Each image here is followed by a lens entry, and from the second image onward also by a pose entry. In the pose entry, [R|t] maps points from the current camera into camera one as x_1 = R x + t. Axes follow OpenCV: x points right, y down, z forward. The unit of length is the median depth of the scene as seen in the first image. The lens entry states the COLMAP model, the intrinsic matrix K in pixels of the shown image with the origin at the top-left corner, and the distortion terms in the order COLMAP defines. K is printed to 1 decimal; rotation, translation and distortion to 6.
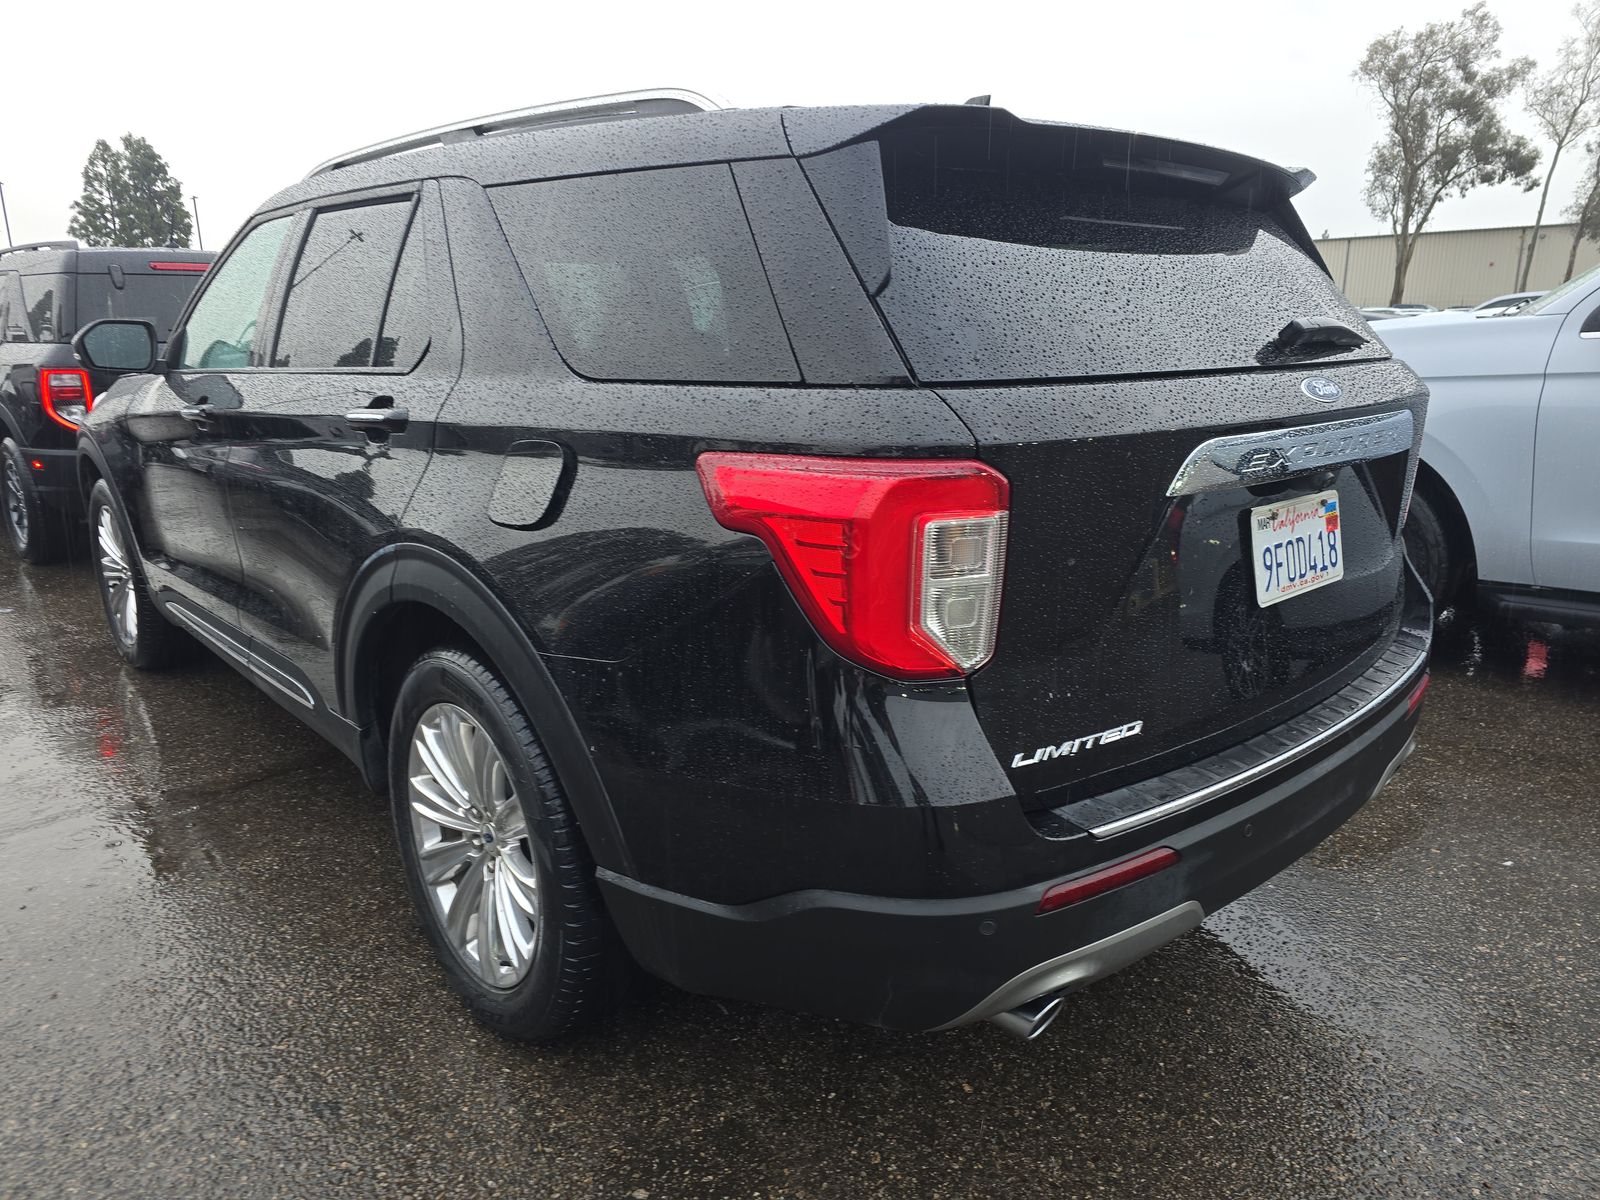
lens RADIAL K [[1073.7, 0, 800.0], [0, 1073.7, 600.0], [0, 0, 1]] dist [0.014567, -0.004932]
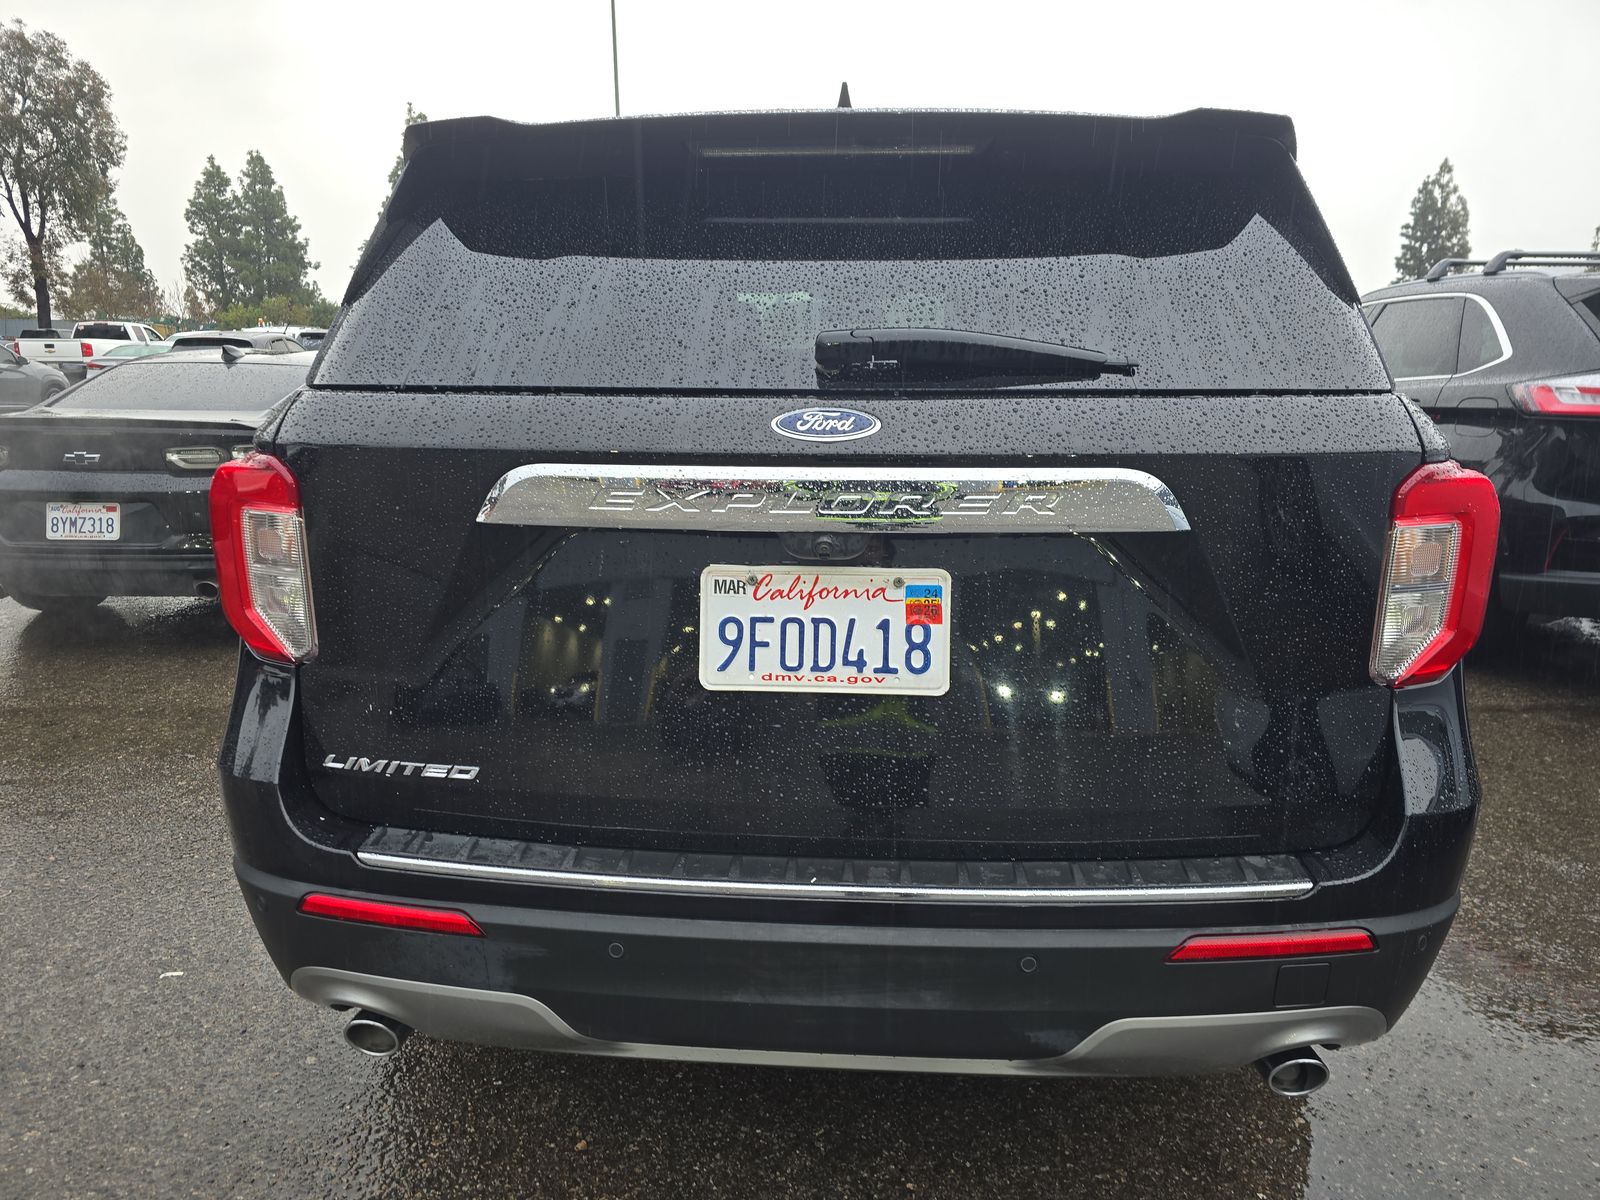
lens RADIAL K [[1073.7, 0, 800.0], [0, 1073.7, 600.0], [0, 0, 1]] dist [0.014567, -0.004932]
pose [[0.713423, 0.158849, -0.682492, 0.982937], [-0.182015, 0.982545, 0.038422, -0.098340], [0.676682, 0.096813, 0.729883, 0.450930]]
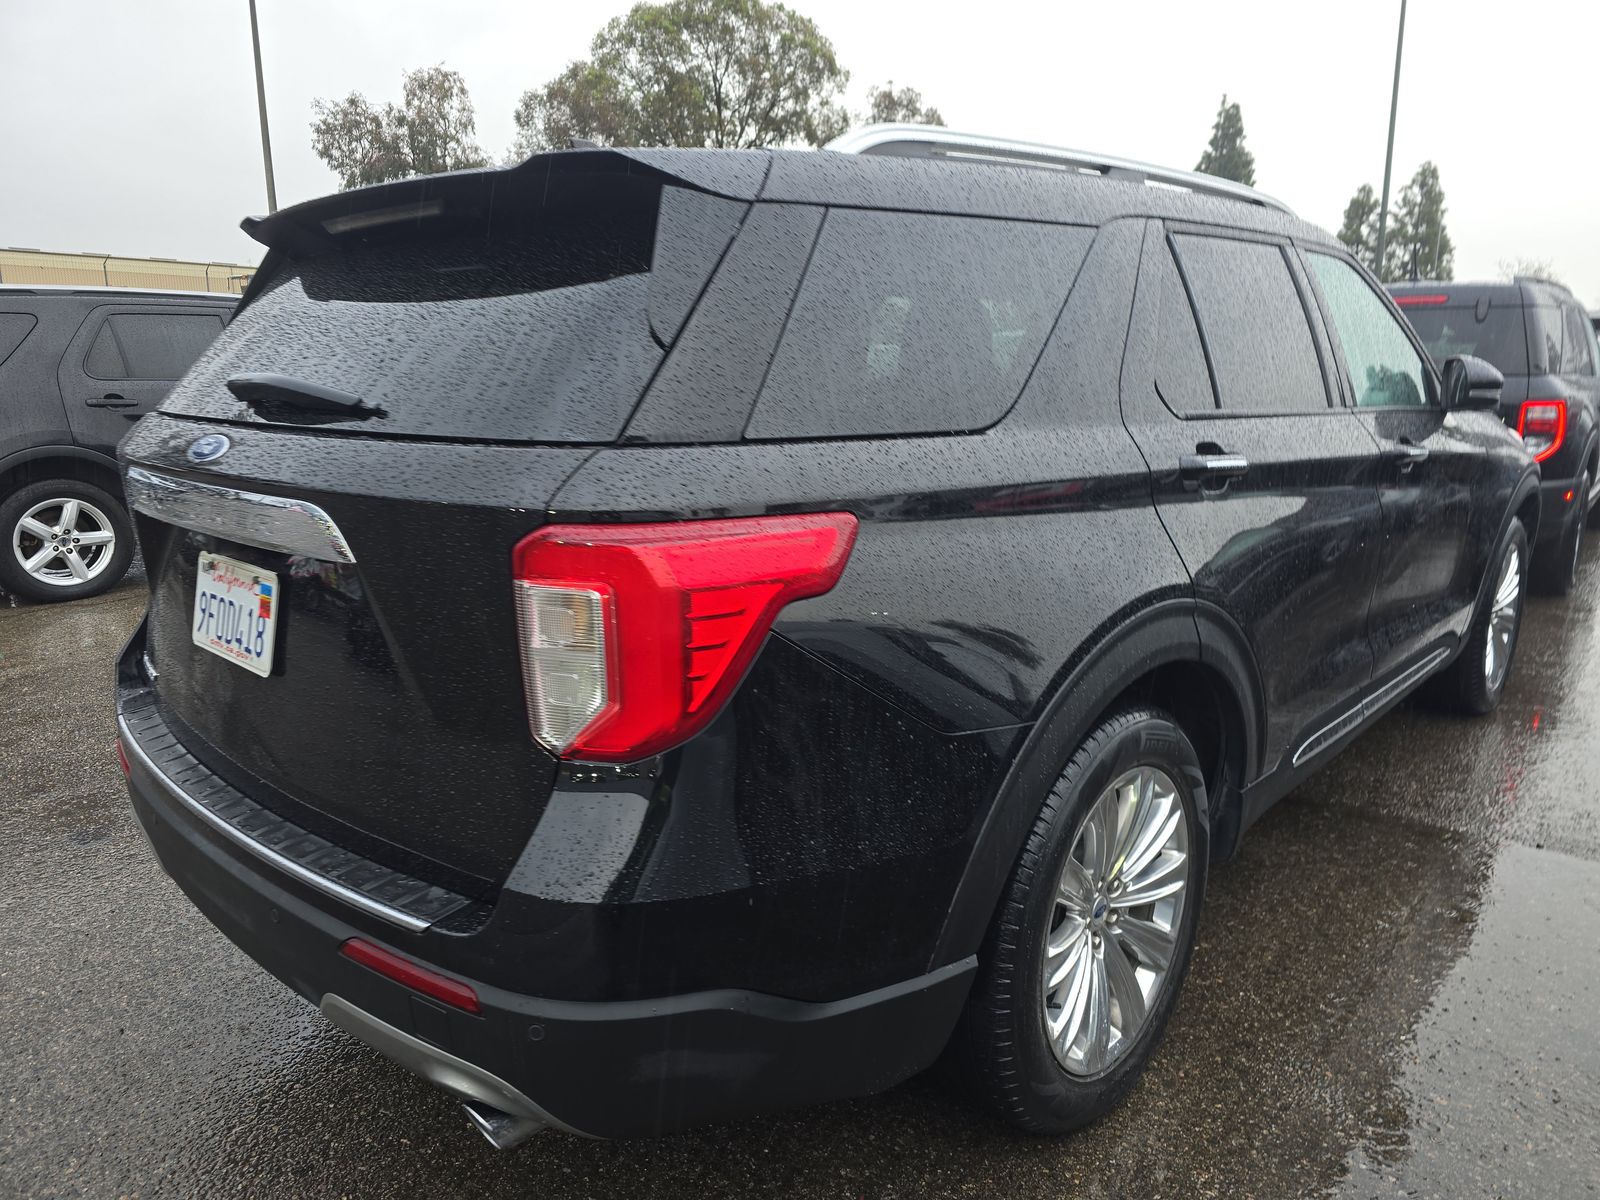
lens RADIAL K [[1073.7, 0, 800.0], [0, 1073.7, 600.0], [0, 0, 1]] dist [0.014567, -0.004932]
pose [[0.104971, 0.223765, -0.968974, 1.473938], [-0.246299, 0.949851, 0.192667, -0.375624], [0.963492, 0.218433, 0.154820, 1.366606]]
